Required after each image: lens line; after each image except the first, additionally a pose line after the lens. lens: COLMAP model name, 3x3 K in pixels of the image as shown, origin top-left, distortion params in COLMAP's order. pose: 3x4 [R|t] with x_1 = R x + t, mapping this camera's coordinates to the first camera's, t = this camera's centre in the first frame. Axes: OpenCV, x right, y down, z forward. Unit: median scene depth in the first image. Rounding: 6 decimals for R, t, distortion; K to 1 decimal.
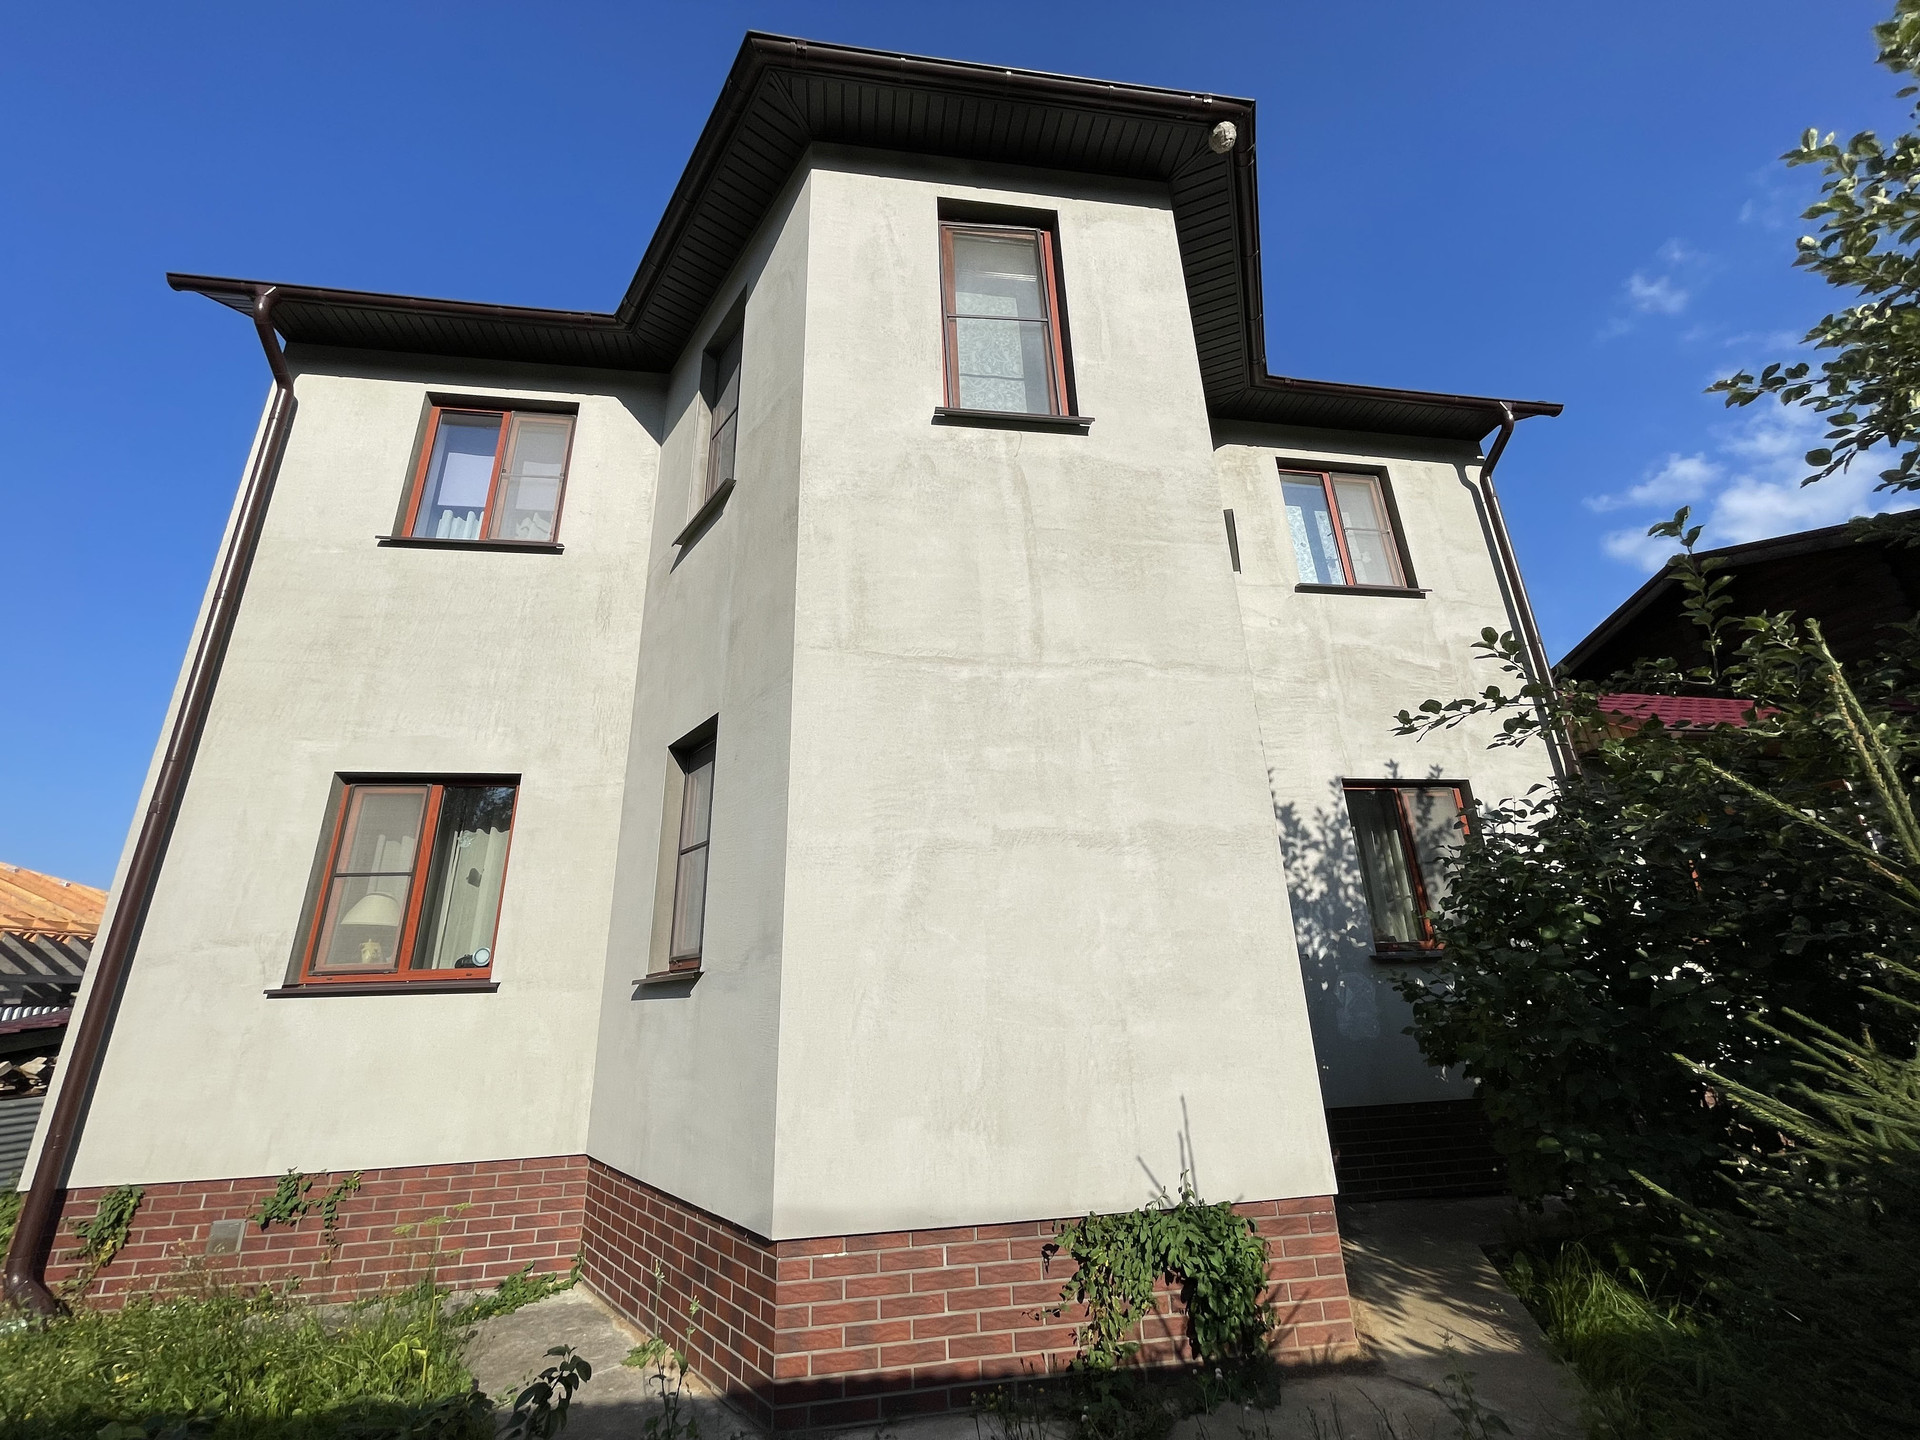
lens RADIAL K [[773.9, 0, 960.6], [0, 773.9, 718.7], [0, 0, 1]] dist [-0.000321, 0.000078]
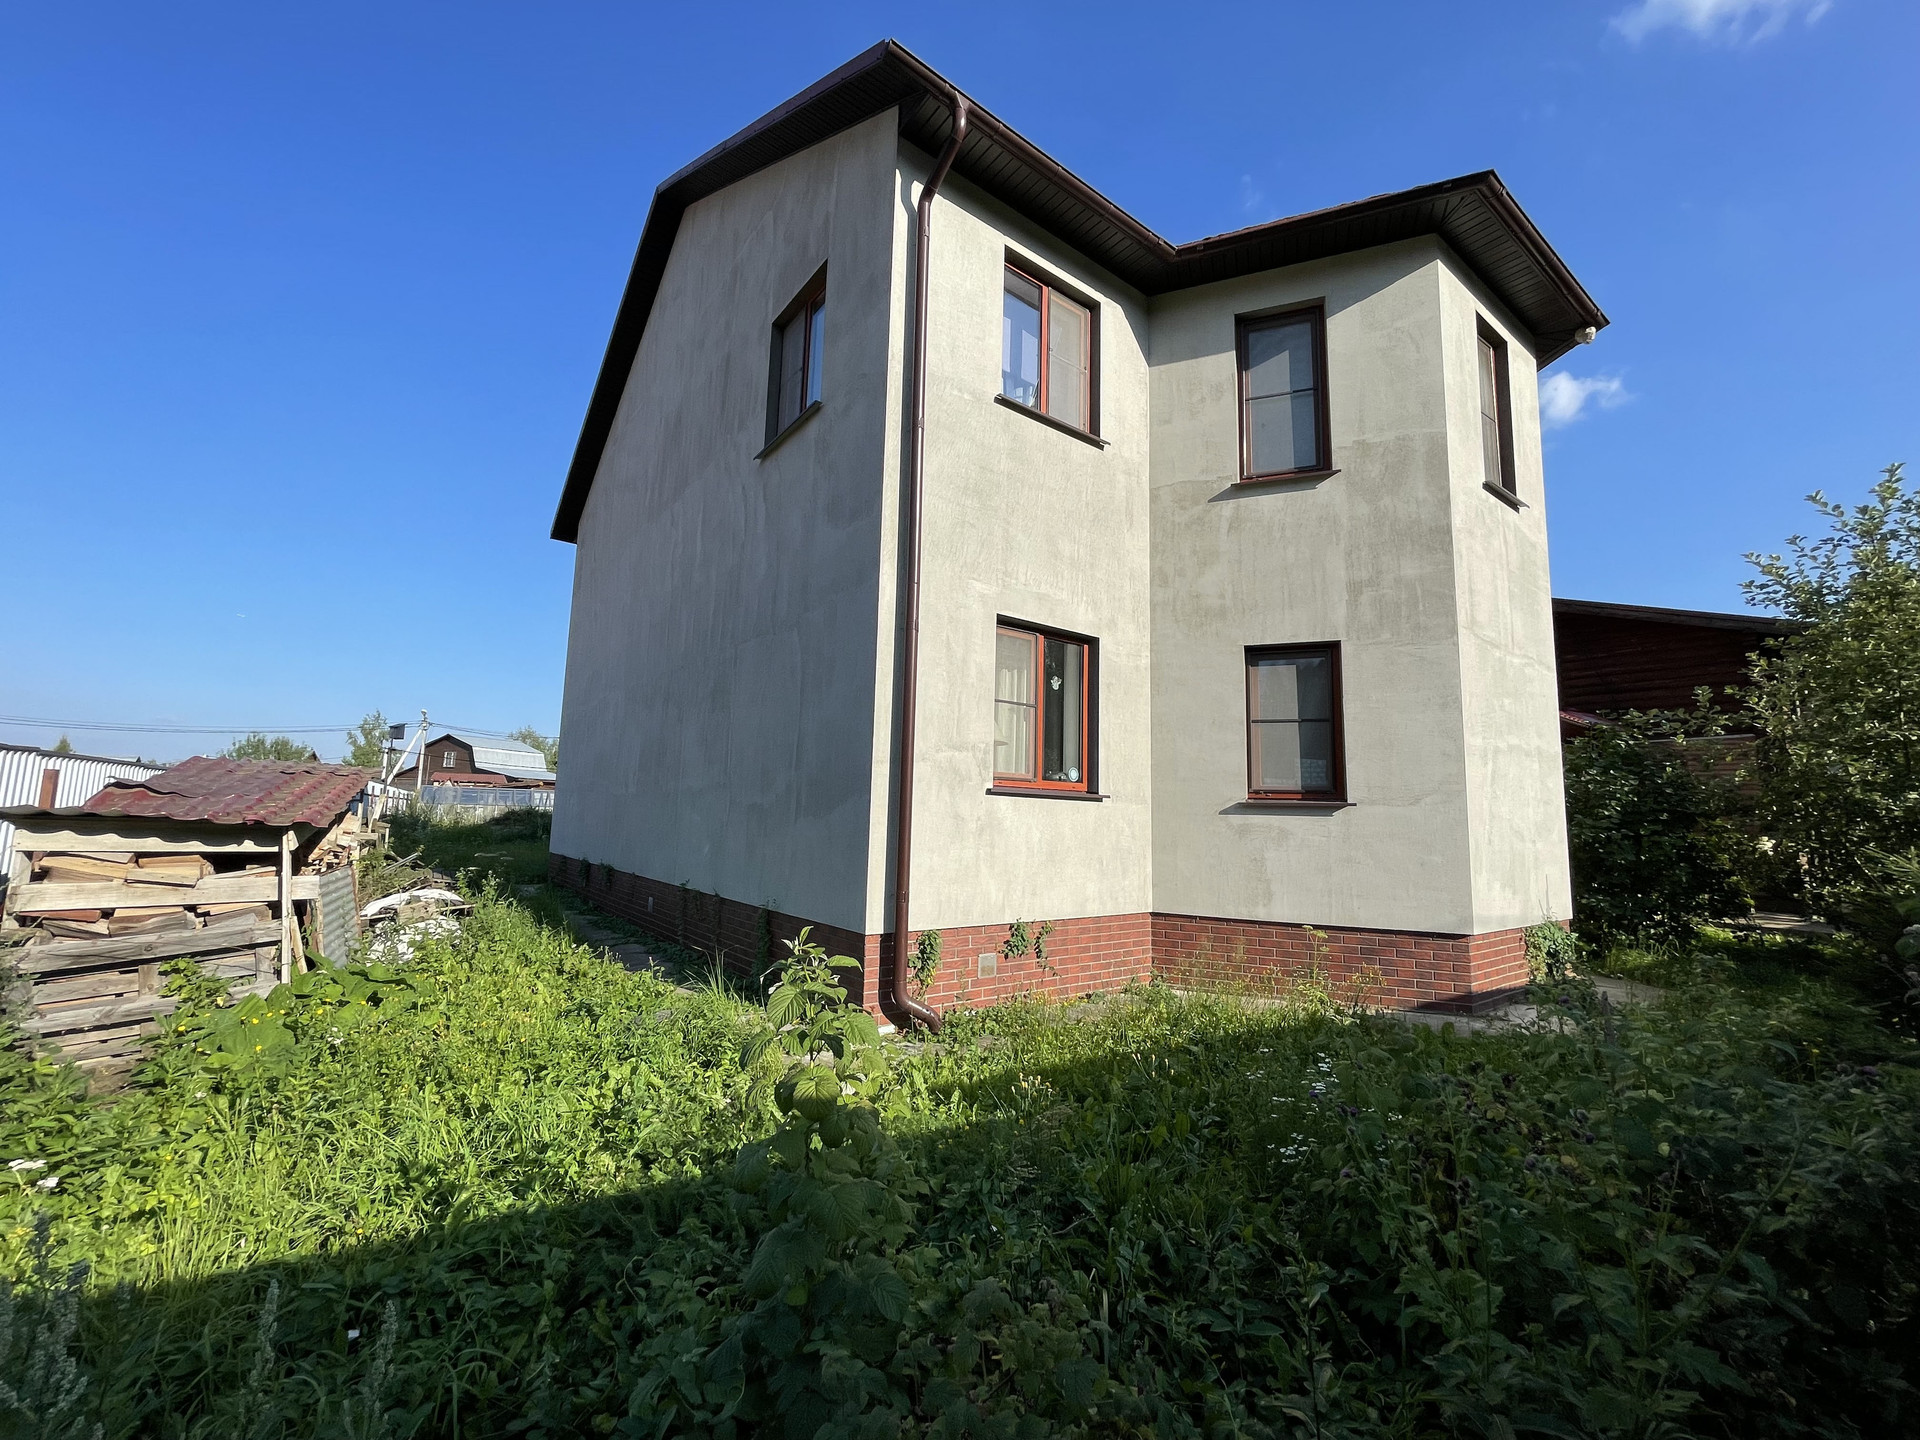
lens RADIAL K [[773.9, 0, 960.9], [0, 773.9, 722.5], [0, 0, 1]] dist [-0.000321, 0.000078]
pose [[0.877159, 0.118447, 0.465362, -1.400866], [-0.211310, 0.965438, 0.152567, 0.062247], [-0.431208, -0.232161, 0.871872, -0.037396]]
